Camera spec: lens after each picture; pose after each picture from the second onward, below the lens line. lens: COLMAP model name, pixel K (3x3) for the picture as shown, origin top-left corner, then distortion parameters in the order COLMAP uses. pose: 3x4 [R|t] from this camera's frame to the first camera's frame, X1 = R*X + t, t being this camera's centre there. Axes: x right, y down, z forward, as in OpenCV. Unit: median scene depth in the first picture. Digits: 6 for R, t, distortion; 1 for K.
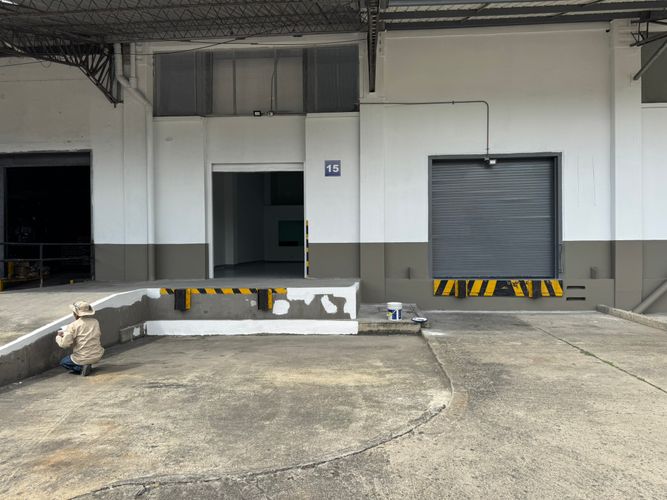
lens RADIAL K [[464.0, 0, 333.5], [0, 464.0, 251.8], [0, 0, 1]] dist [0.056504, -0.062569]
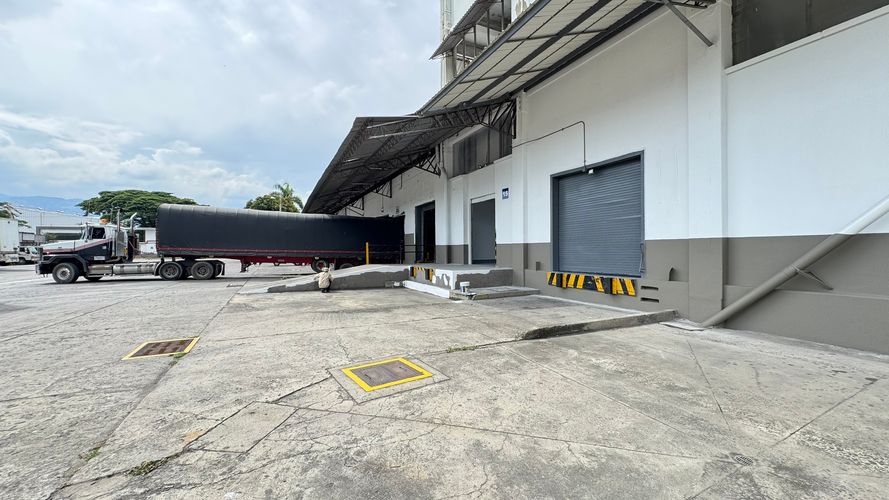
lens RADIAL K [[353.6, 0, 444.1], [0, 353.6, 250.2], [0, 0, 1]] dist [-0.003388, 0.000414]
pose [[0.495877, 0.007466, -0.868361, 0.937679], [-0.000198, 0.999964, 0.008484, -0.008361], [0.868393, -0.004035, 0.495861, 0.272125]]
